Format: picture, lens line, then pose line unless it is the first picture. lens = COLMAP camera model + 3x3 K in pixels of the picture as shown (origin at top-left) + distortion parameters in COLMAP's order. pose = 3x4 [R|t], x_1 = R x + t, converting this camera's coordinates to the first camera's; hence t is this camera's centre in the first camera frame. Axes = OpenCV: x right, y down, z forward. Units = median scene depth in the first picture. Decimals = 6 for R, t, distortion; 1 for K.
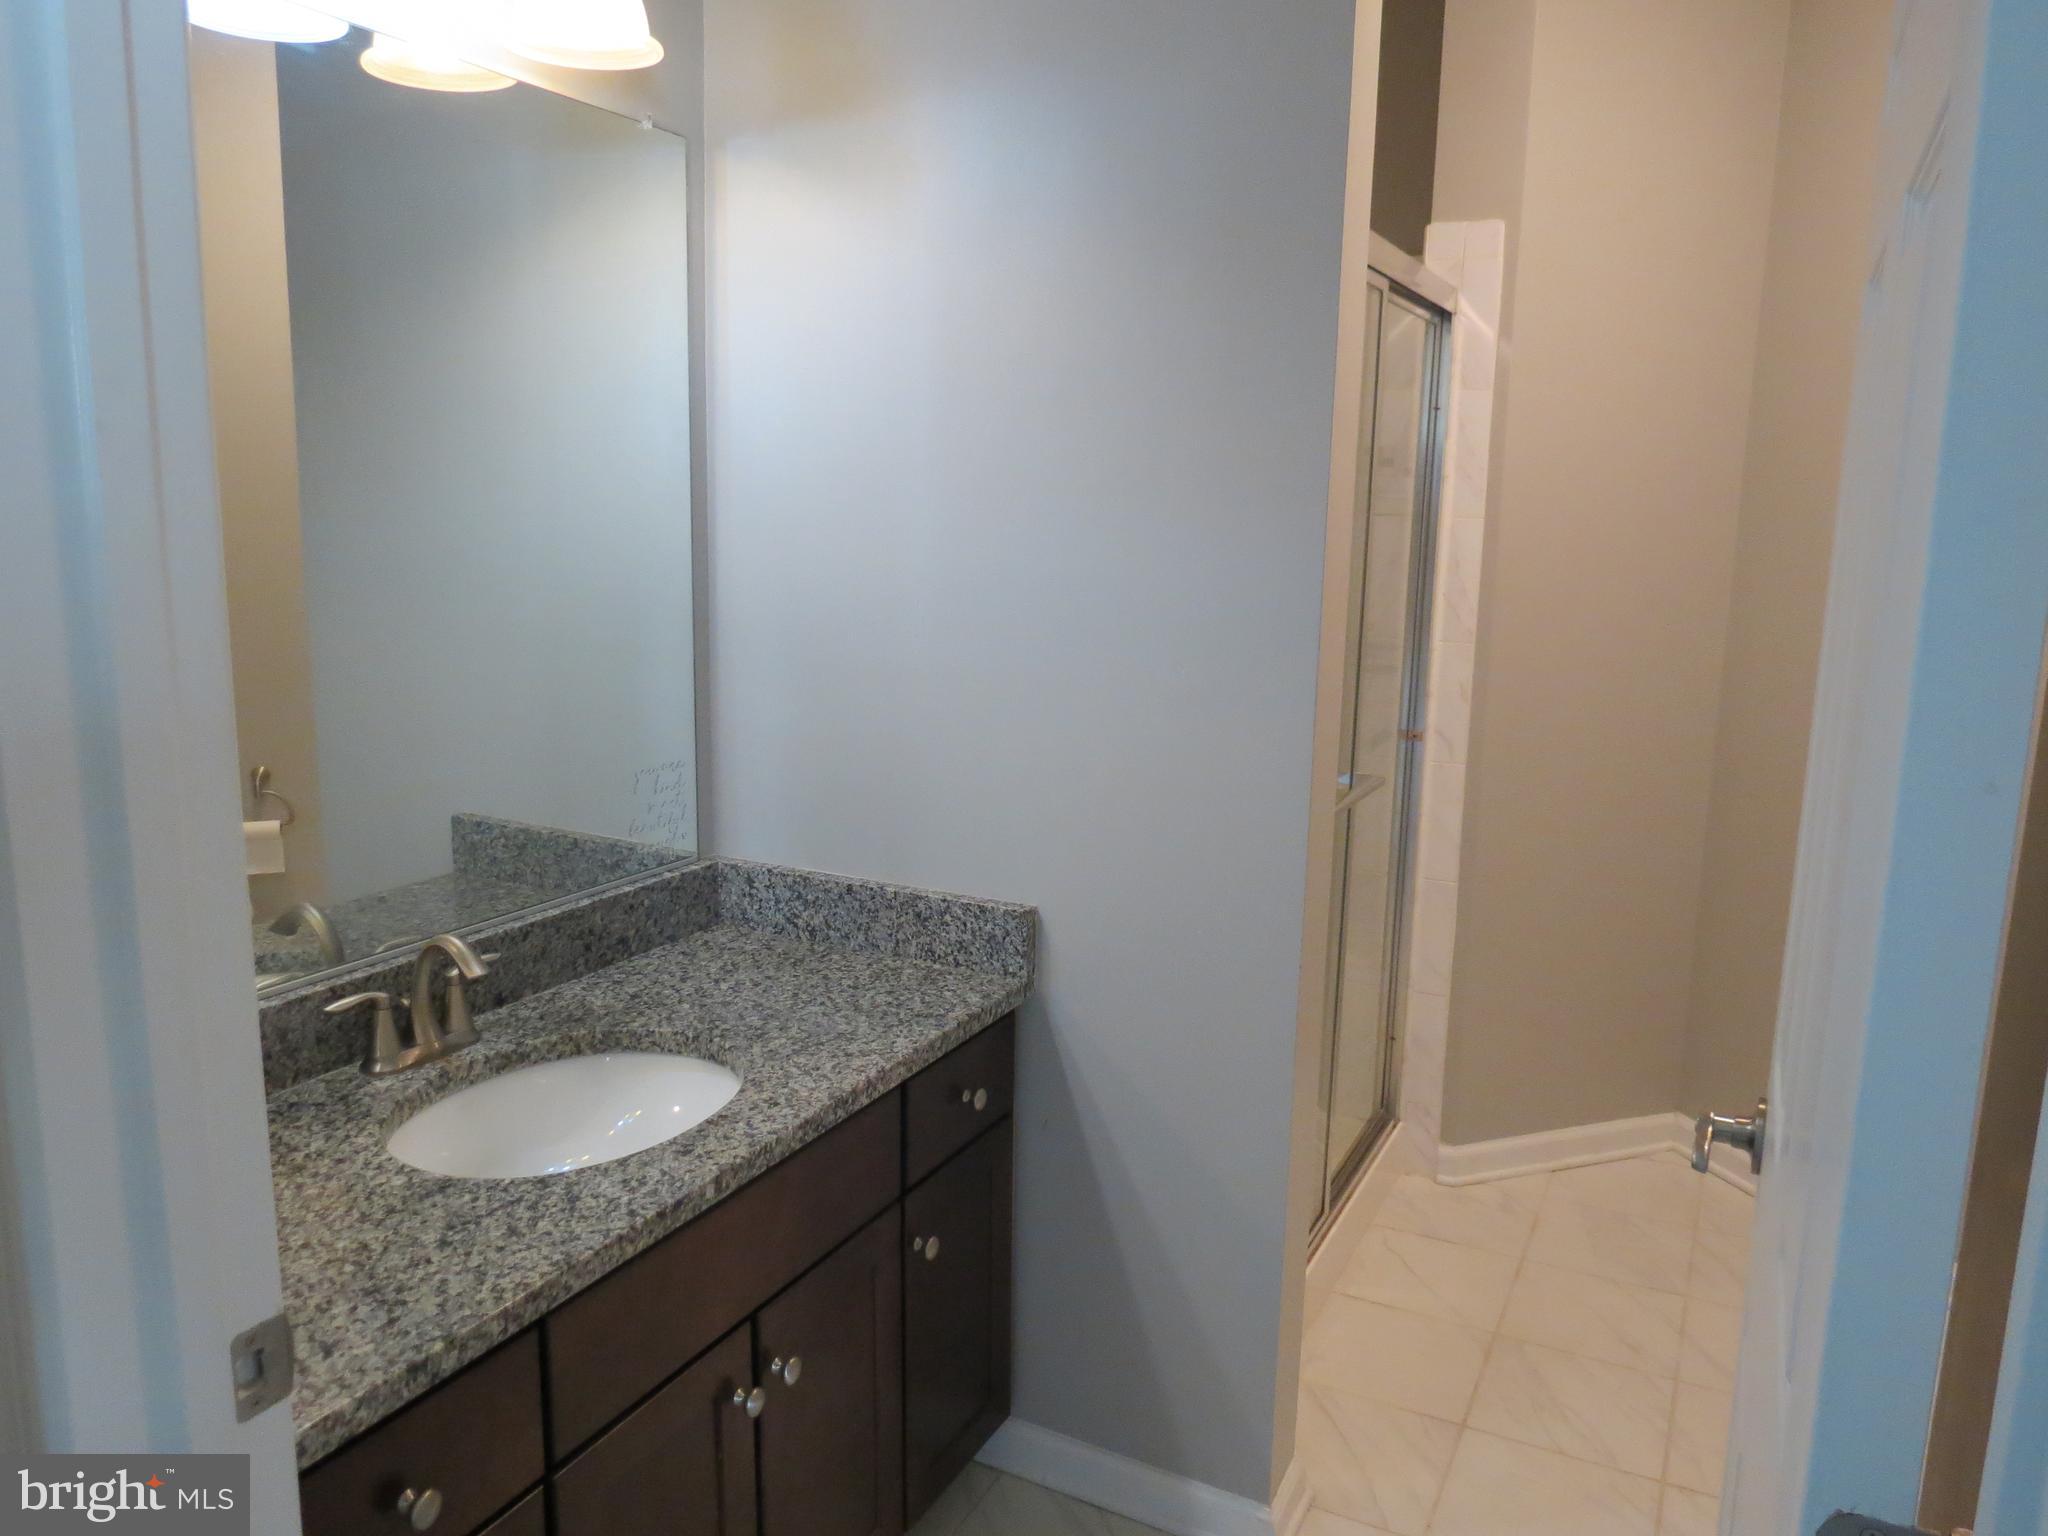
lens RADIAL K [[1465.3, 0, 1027.5], [0, 1465.3, 763.1], [0, 0, 1]] dist [-0.028862, 0.003756]
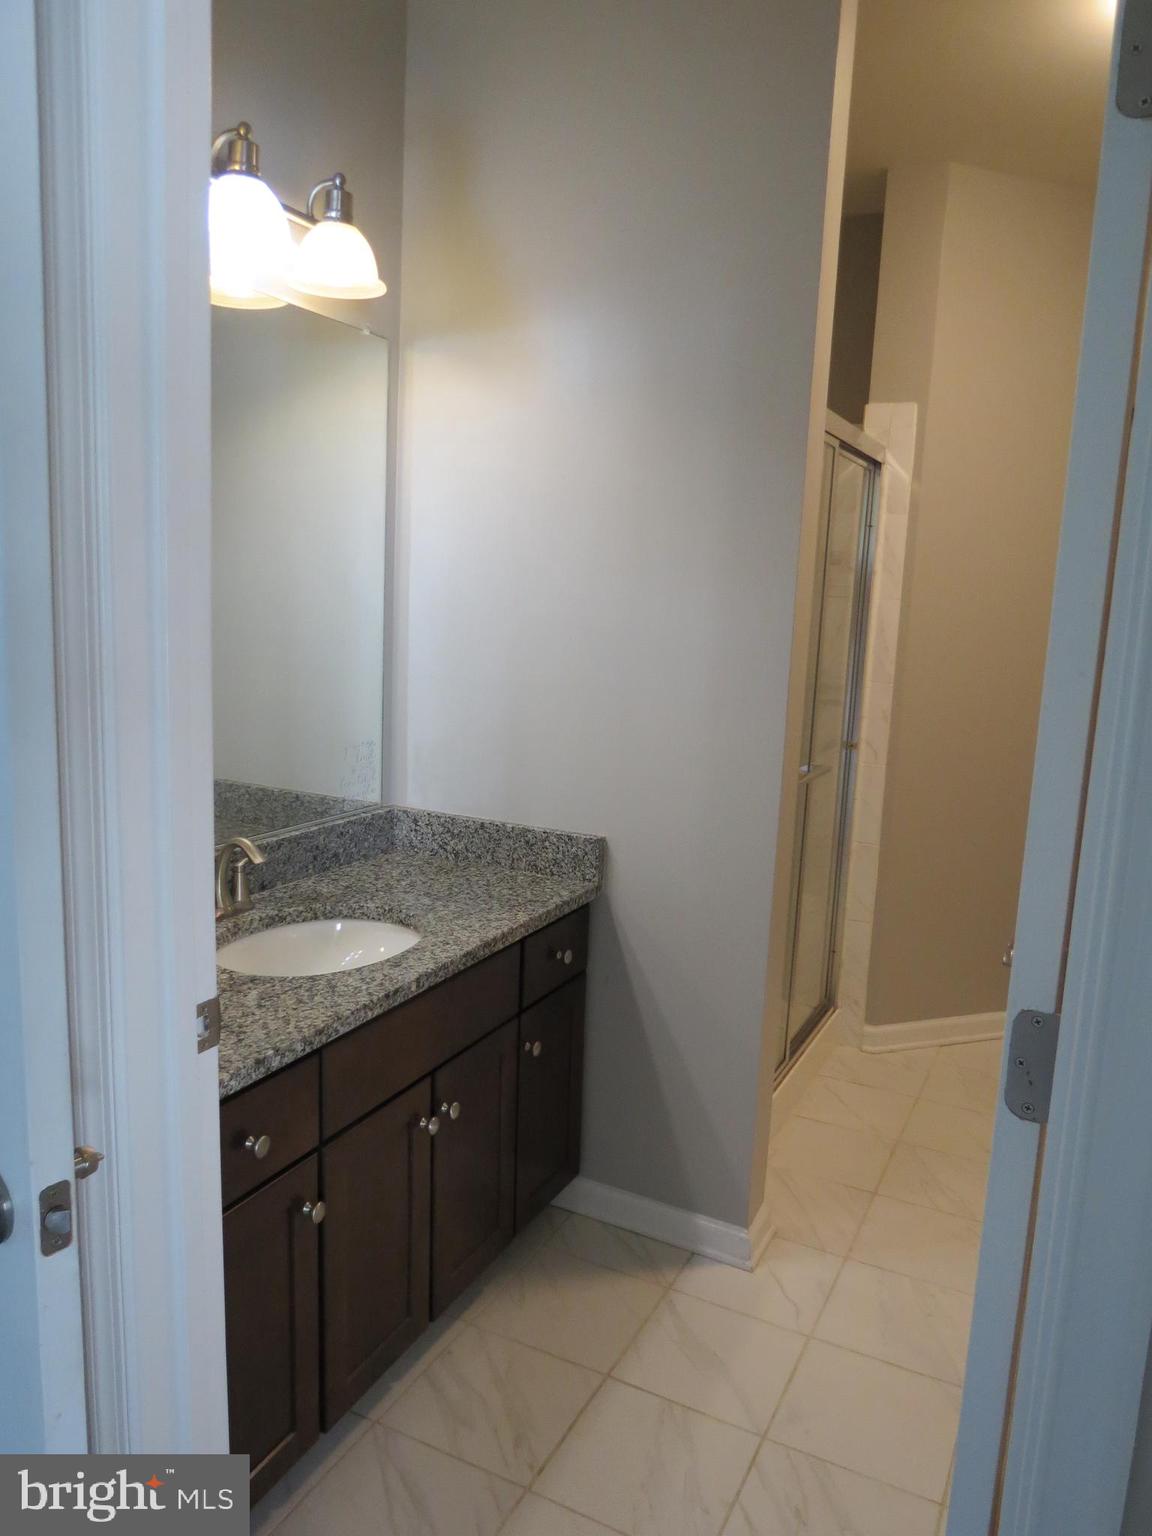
lens RADIAL K [[1099.0, 0, 567.0], [0, 1099.0, 768.7], [0, 0, 1]] dist [-0.028862, 0.003756]
pose [[0.999761, 0.021828, 0.001017, -0.035682], [-0.021805, 0.999578, -0.019184, 0.046676], [-0.001435, 0.019158, 0.999815, -0.161062]]
